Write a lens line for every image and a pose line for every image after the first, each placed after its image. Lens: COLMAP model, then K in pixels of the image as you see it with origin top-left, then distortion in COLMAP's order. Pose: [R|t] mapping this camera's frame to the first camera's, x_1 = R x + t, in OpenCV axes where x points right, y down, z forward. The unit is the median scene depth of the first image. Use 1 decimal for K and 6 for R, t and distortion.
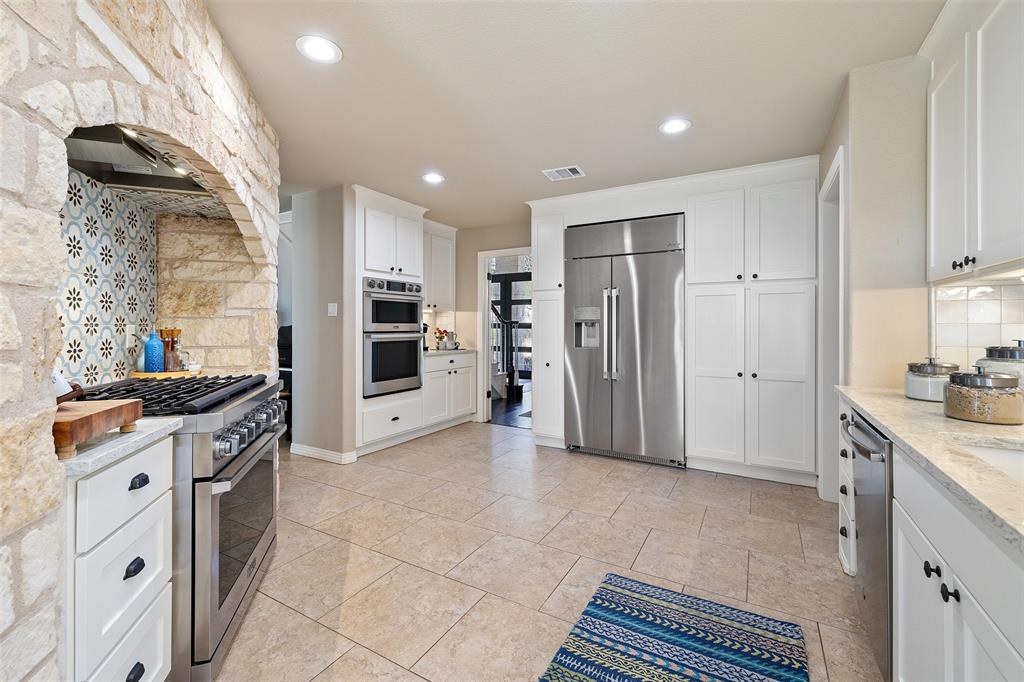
lens RADIAL K [[437.2, 0, 507.5], [0, 437.2, 318.3], [0, 0, 1]] dist [-0.000011, -0.000410]
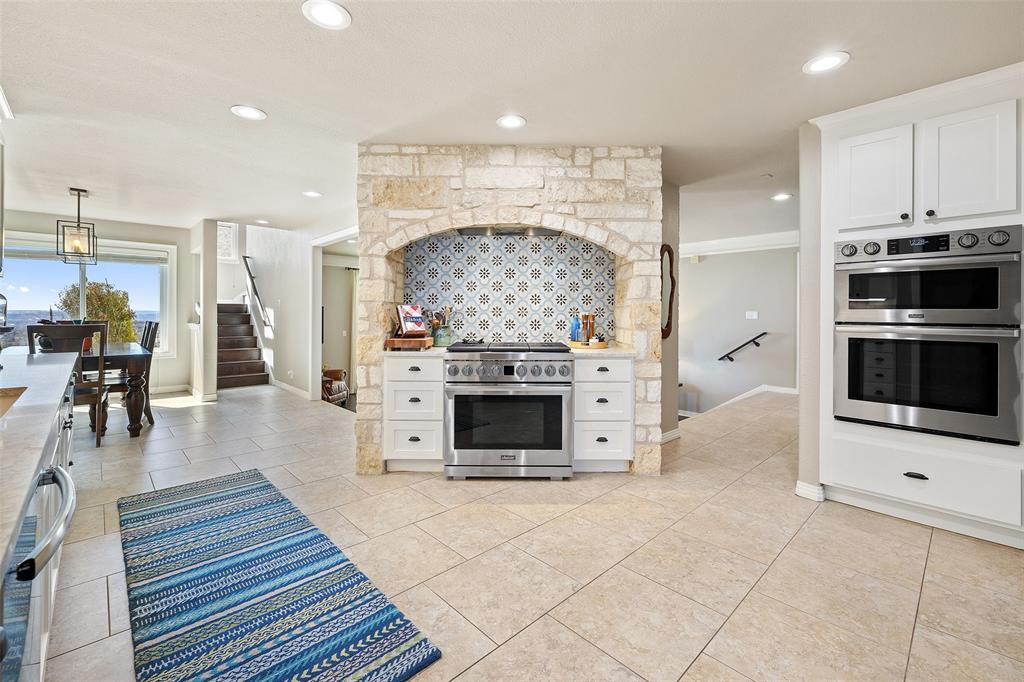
lens RADIAL K [[437.2, 0, 513.6], [0, 437.2, 314.8], [0, 0, 1]] dist [-0.000011, -0.000410]
pose [[-0.283478, 0.000682, -0.958978, 0.961233], [0.012041, 0.999923, -0.002849, 0.029541], [0.958903, -0.012355, -0.283465, 1.434912]]
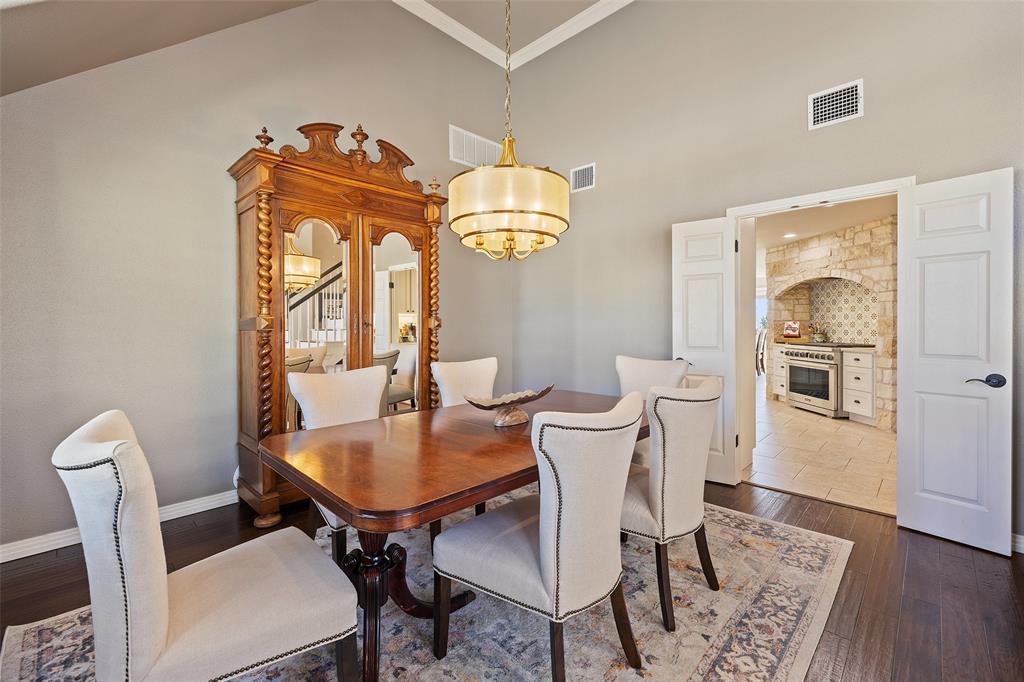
lens RADIAL K [[437.2, 0, 511.9], [0, 437.2, 330.7], [0, 0, 1]] dist [-0.000011, -0.000410]
pose [[-0.968425, -0.002443, 0.249294, 0.719297], [-0.002301, 0.999997, 0.000863, 0.054834], [-0.249295, 0.000262, -0.968428, 4.240430]]
